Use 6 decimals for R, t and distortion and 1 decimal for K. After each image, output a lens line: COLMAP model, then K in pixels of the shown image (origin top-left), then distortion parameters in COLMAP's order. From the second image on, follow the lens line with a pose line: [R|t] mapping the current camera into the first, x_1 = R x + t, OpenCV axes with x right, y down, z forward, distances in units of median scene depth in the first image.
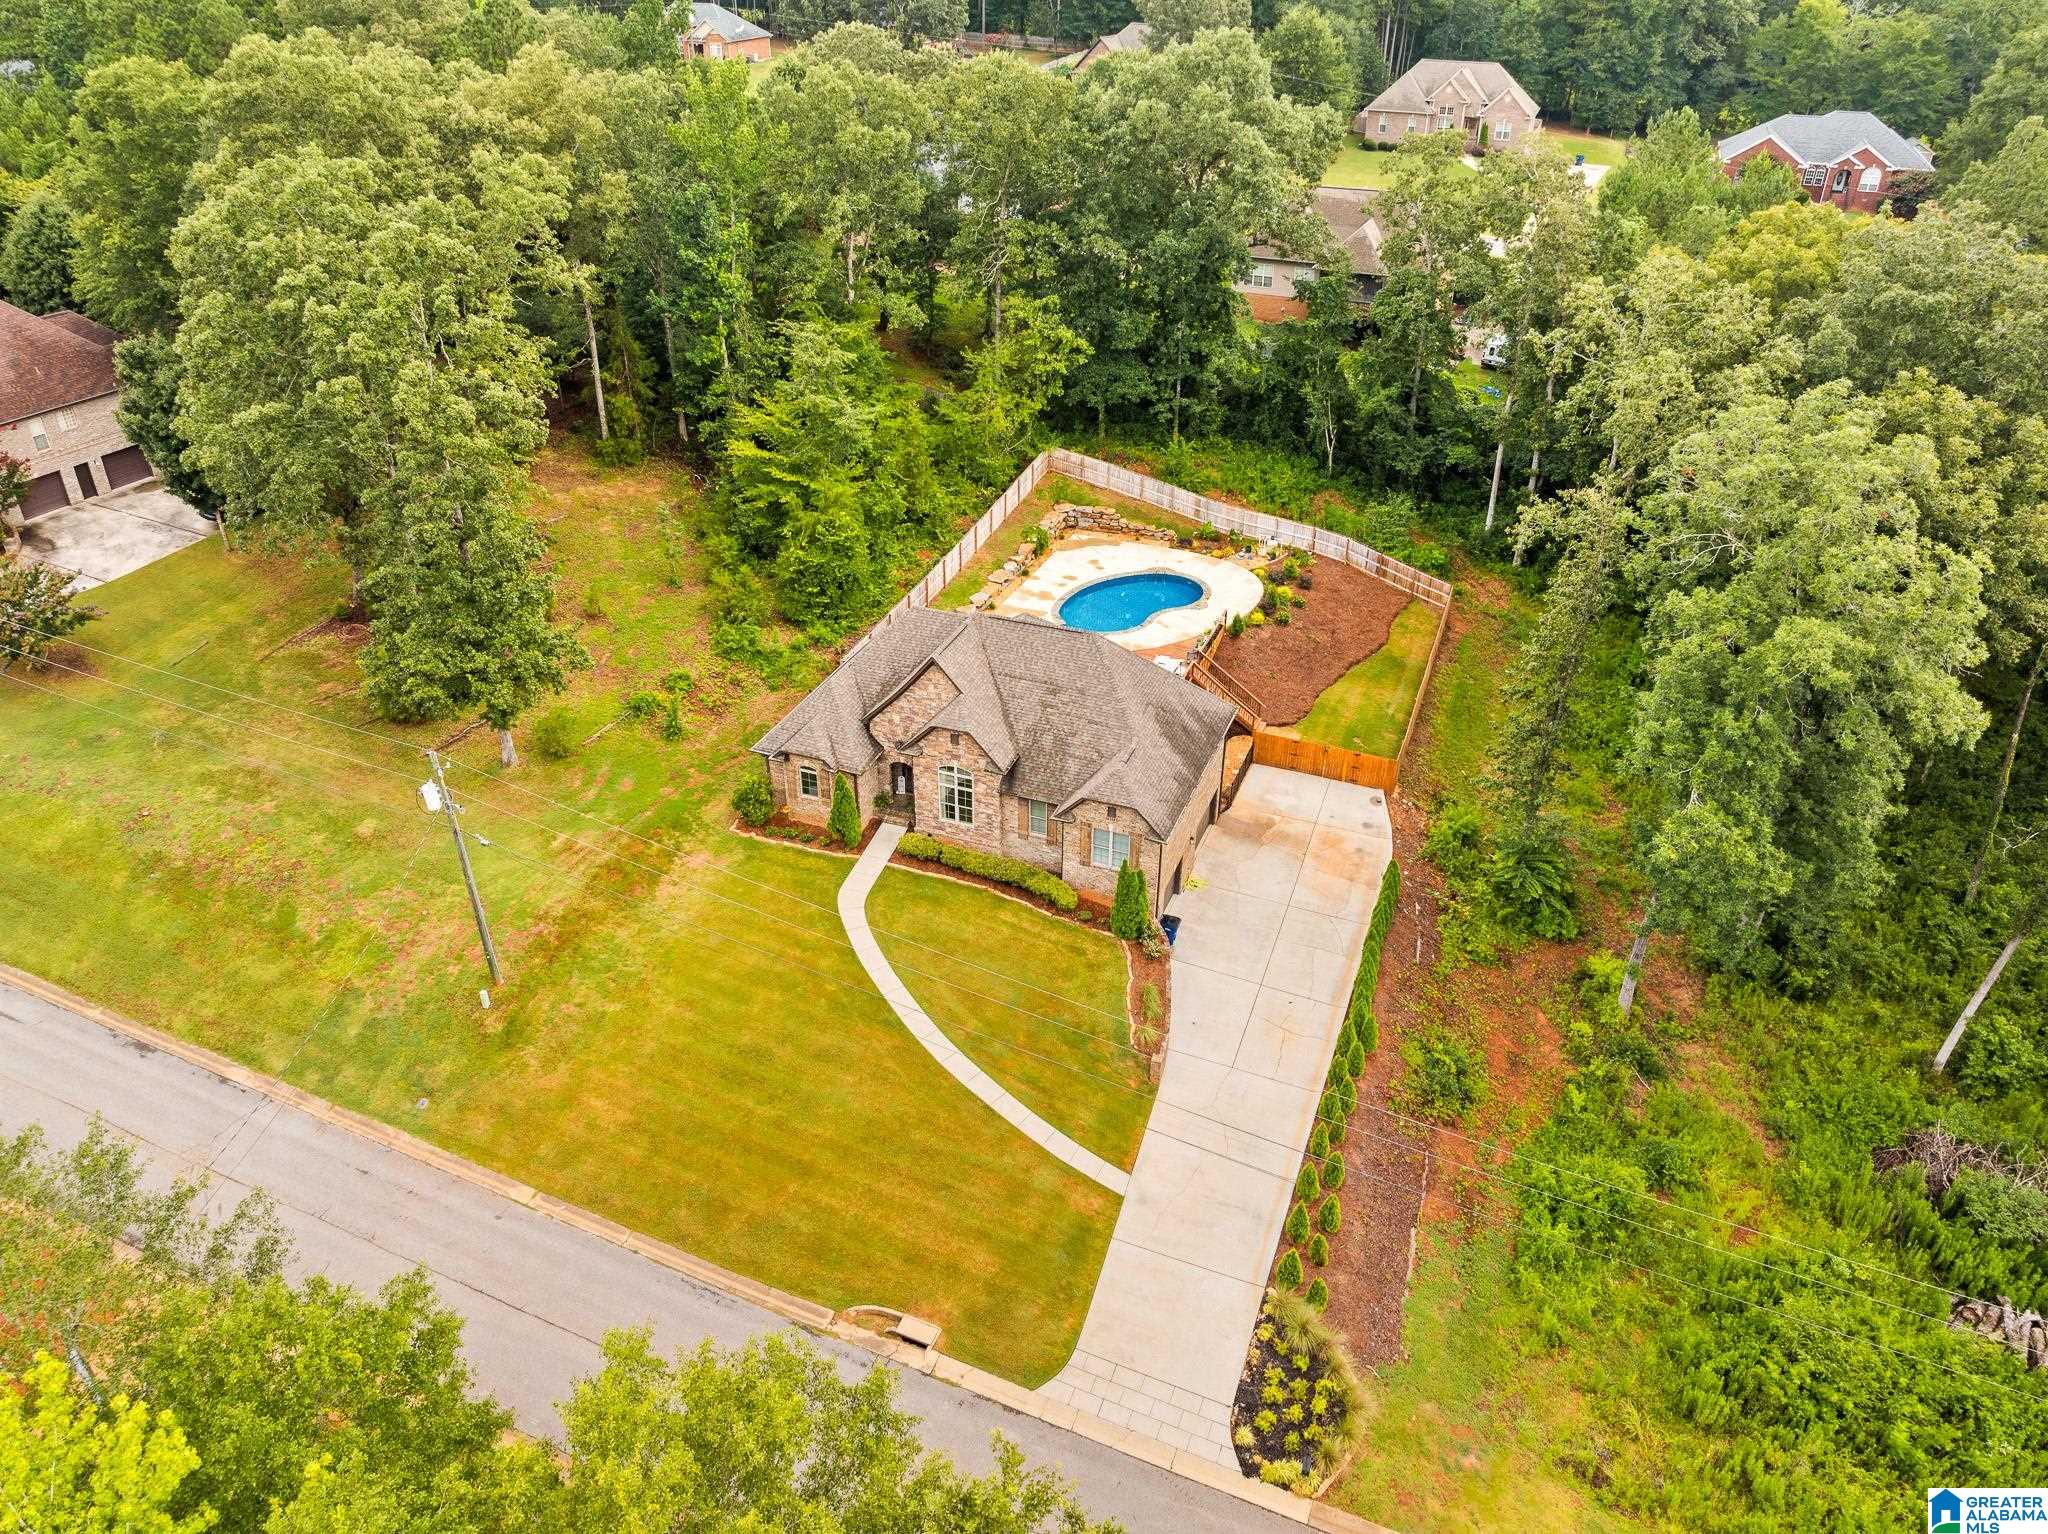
lens RADIAL K [[1445.9, 0, 1025.8], [0, 1445.9, 762.0], [0, 0, 1]] dist [-0.050182, 0.018185]
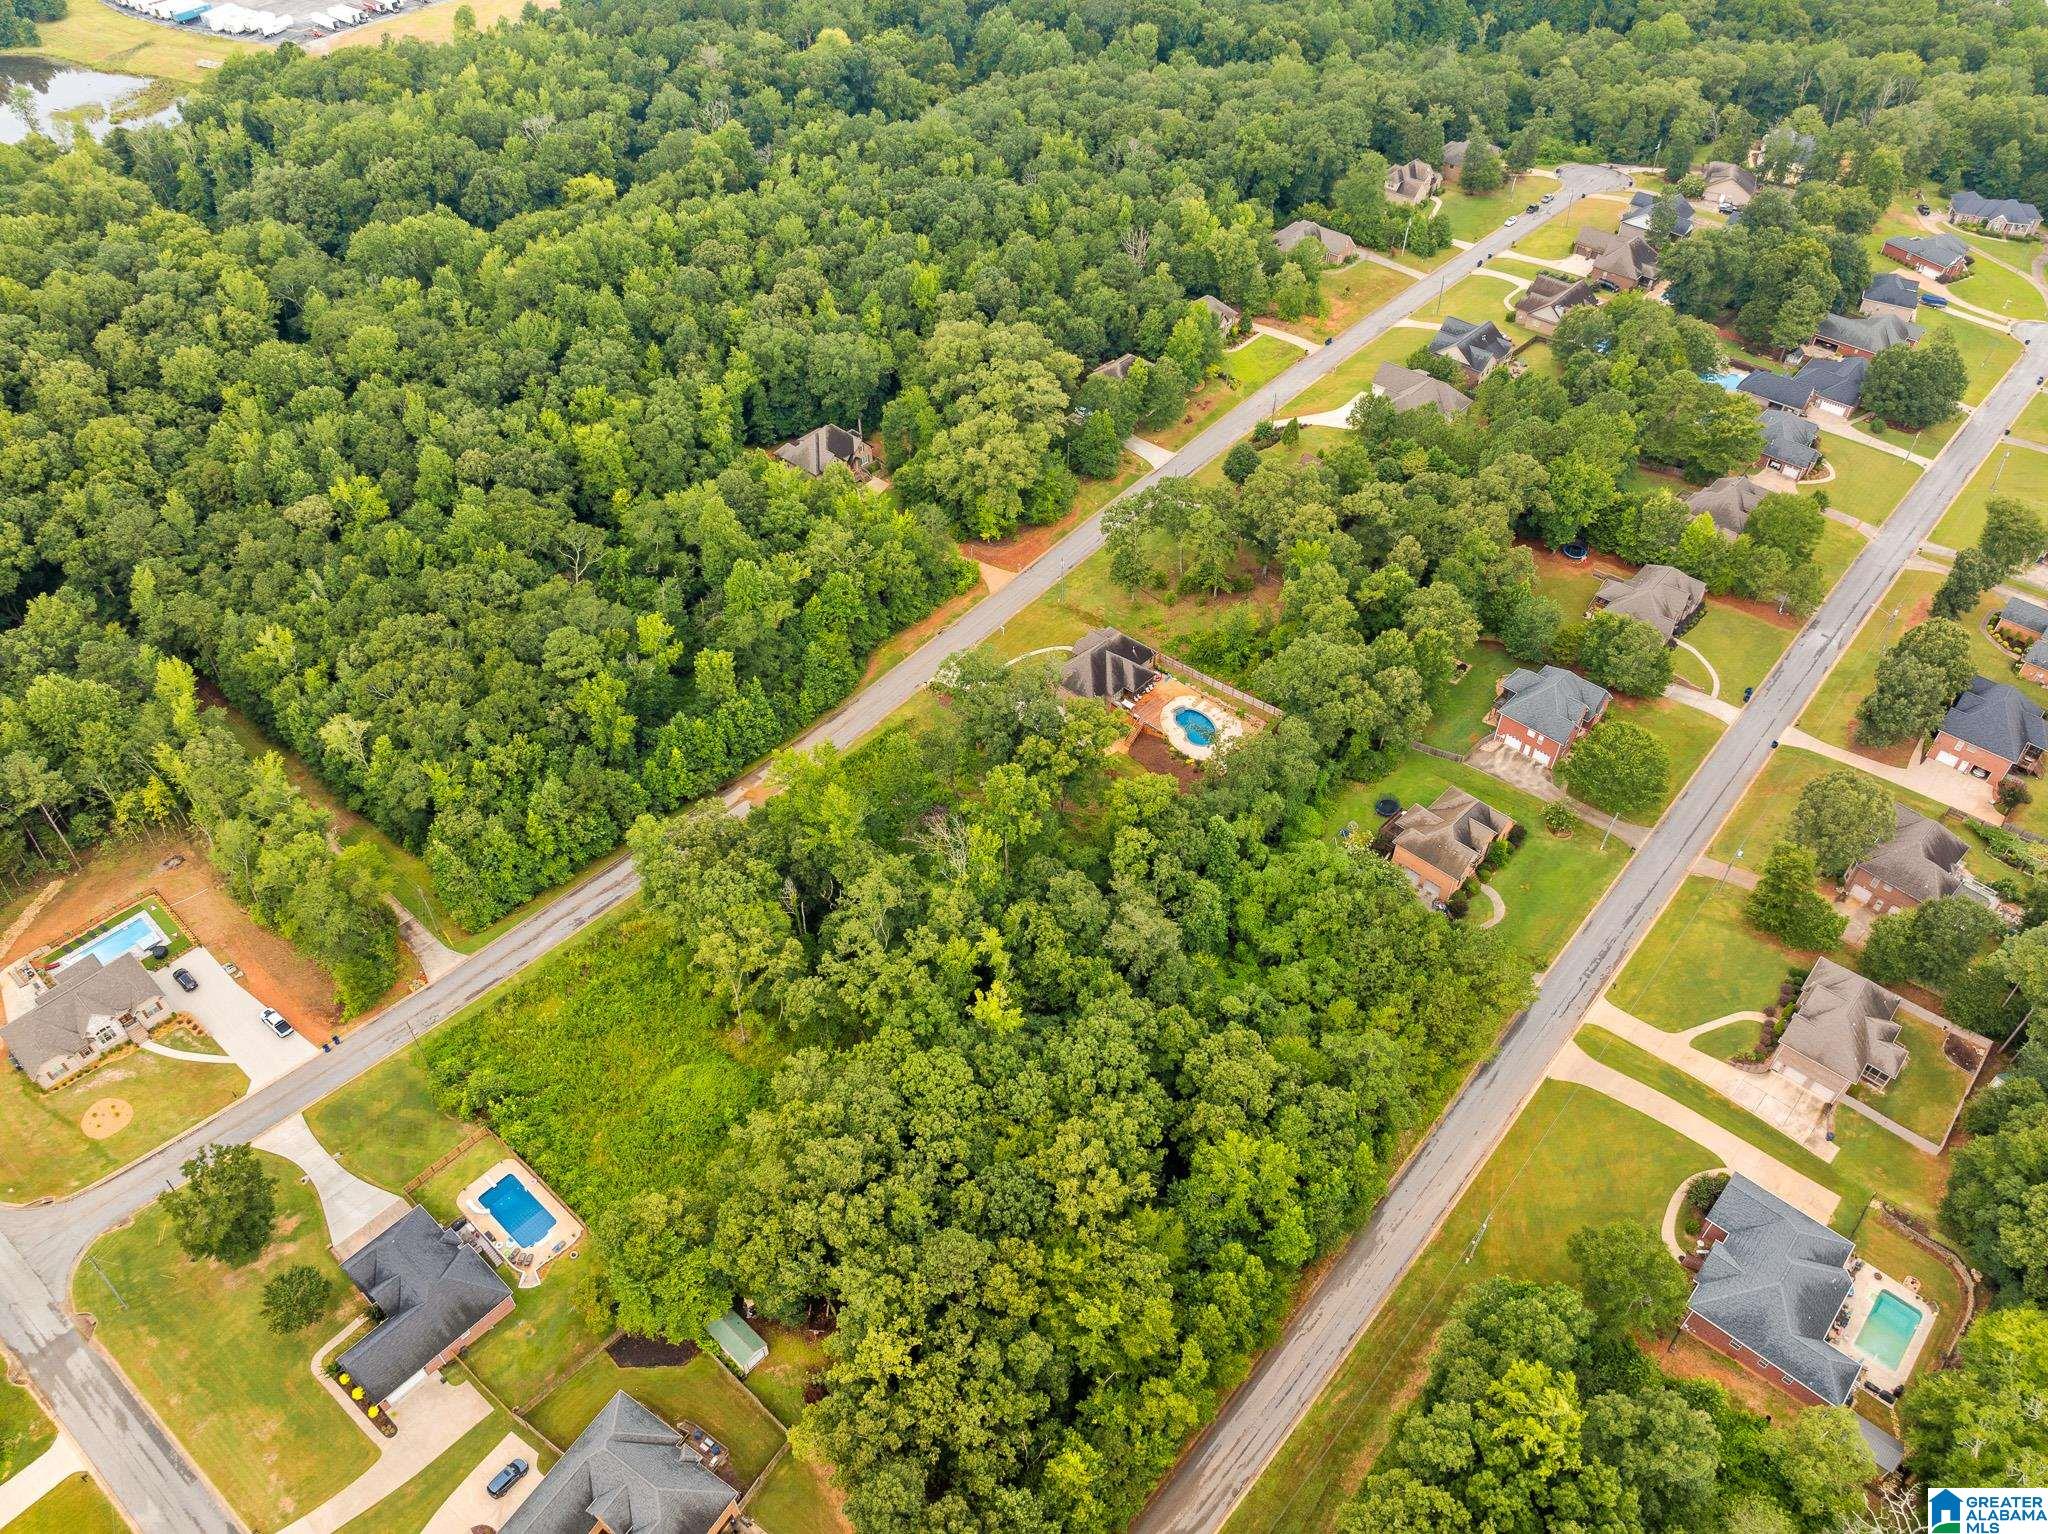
lens RADIAL K [[1445.9, 0, 1019.2], [0, 1445.9, 763.8], [0, 0, 1]] dist [-0.050182, 0.018185]
pose [[-0.349919, 0.643310, -0.680961, 2.779509], [-0.490916, 0.493180, 0.718174, -2.480398], [0.797846, 0.585598, 0.143238, 0.375691]]
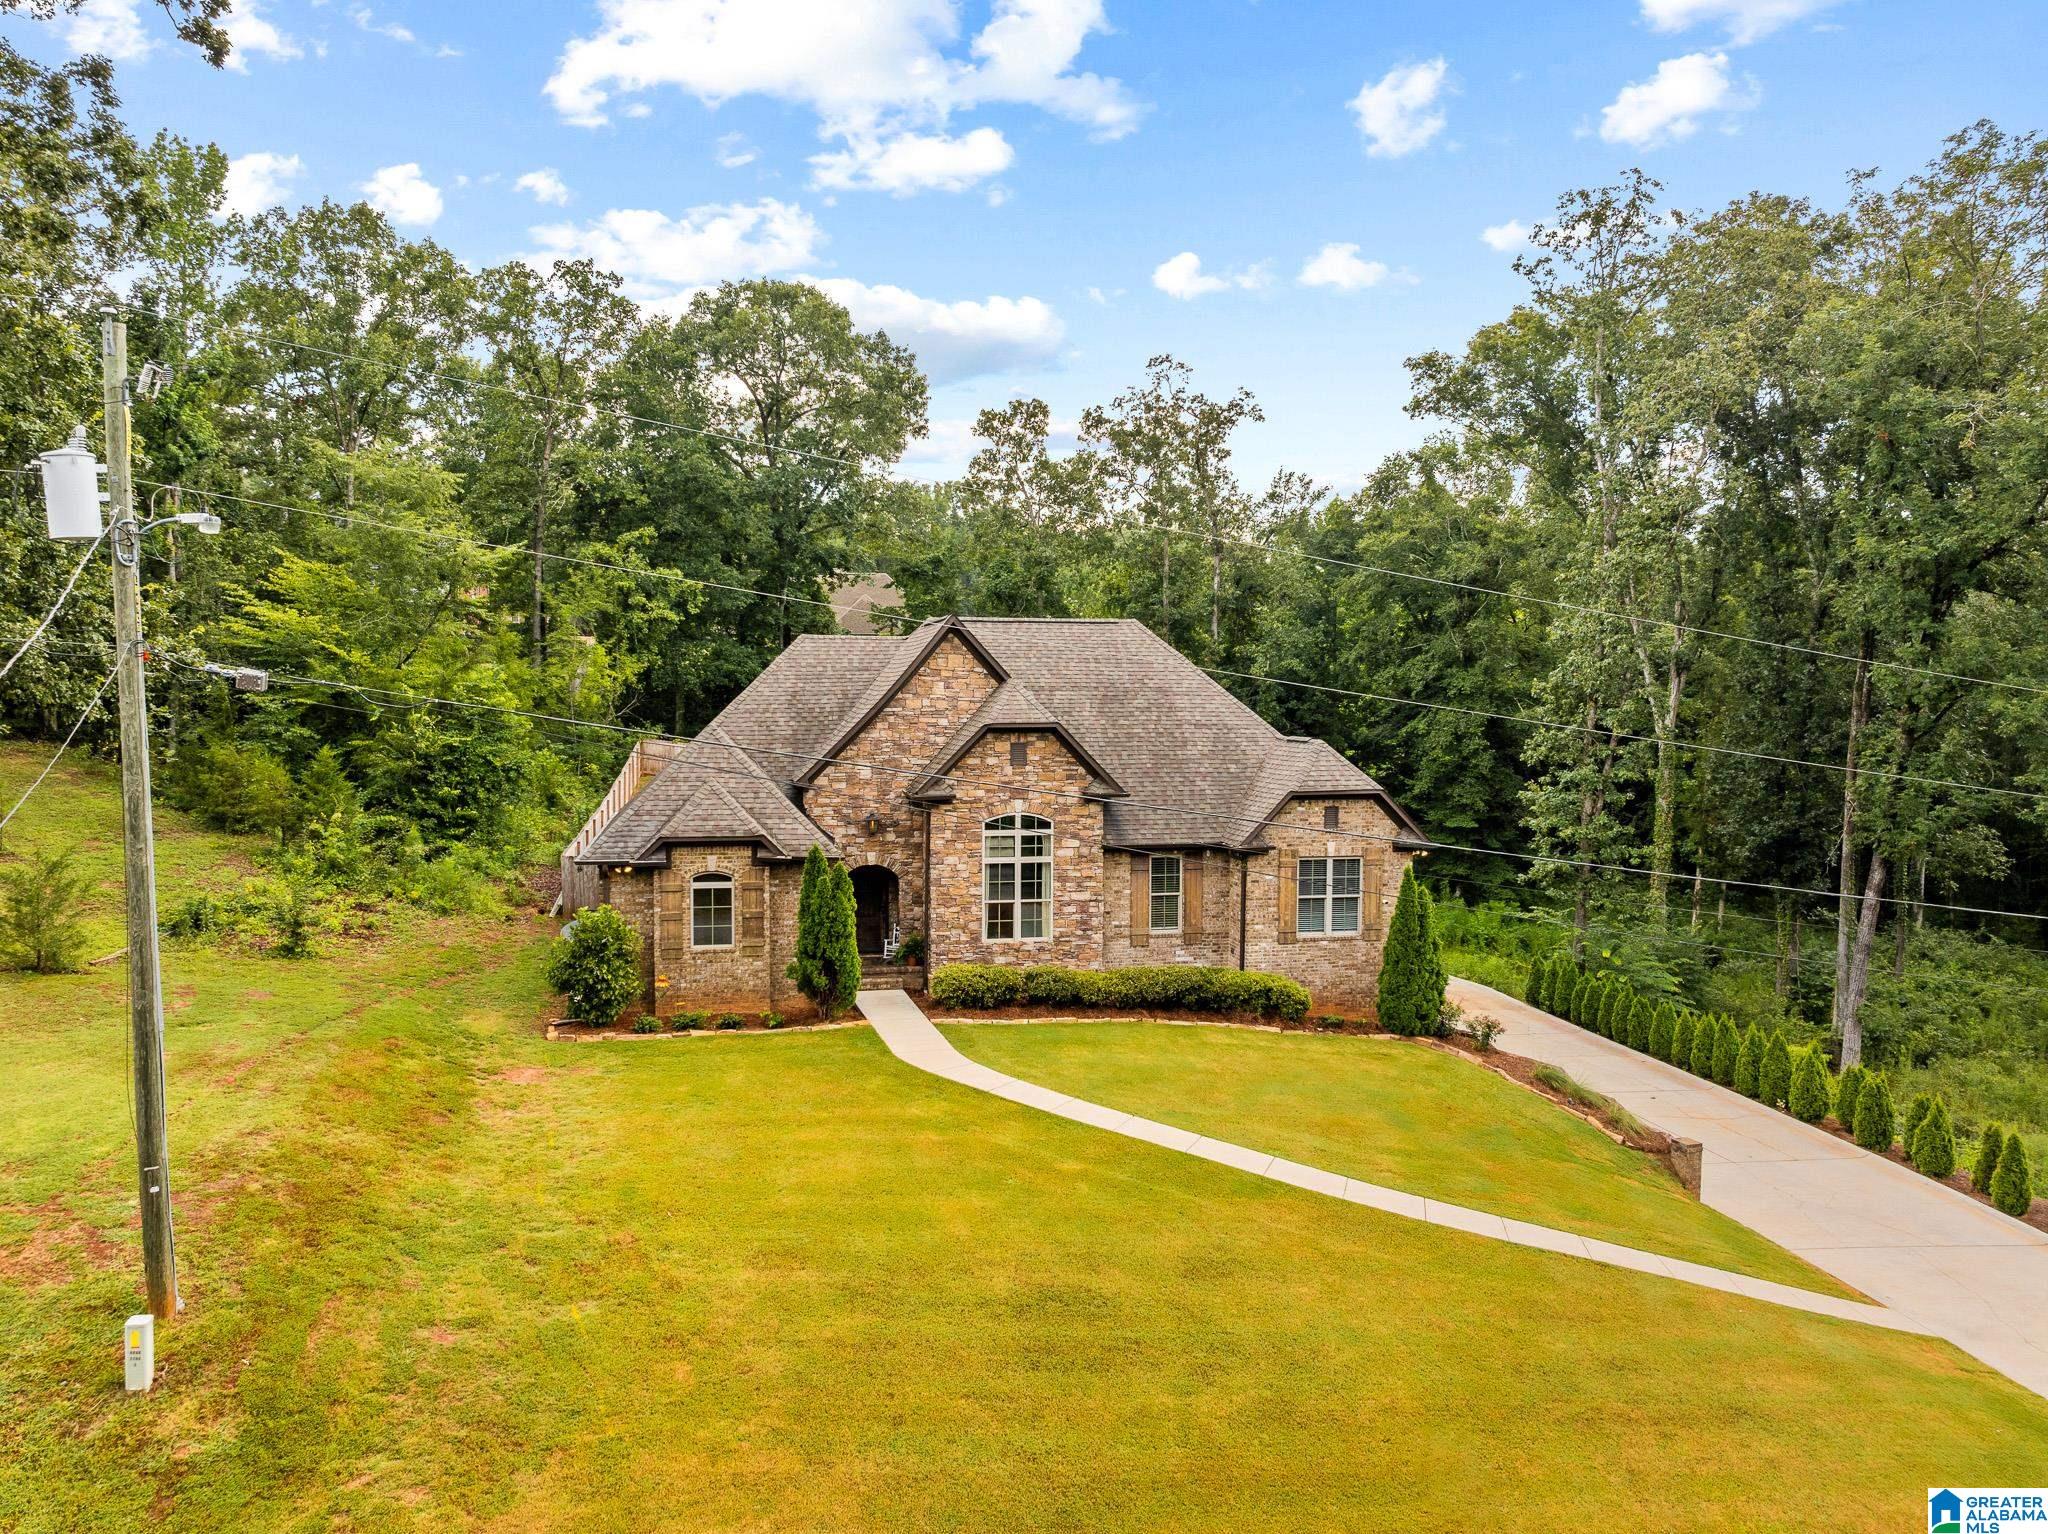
lens RADIAL K [[1445.9, 0, 1031.7], [0, 1445.9, 756.5], [0, 0, 1]] dist [-0.050182, 0.018185]
pose [[0.836715, -0.027525, 0.546947, -0.289671], [0.282910, 0.876870, -0.388665, 0.166726], [-0.468904, 0.479939, 0.741477, 0.511485]]
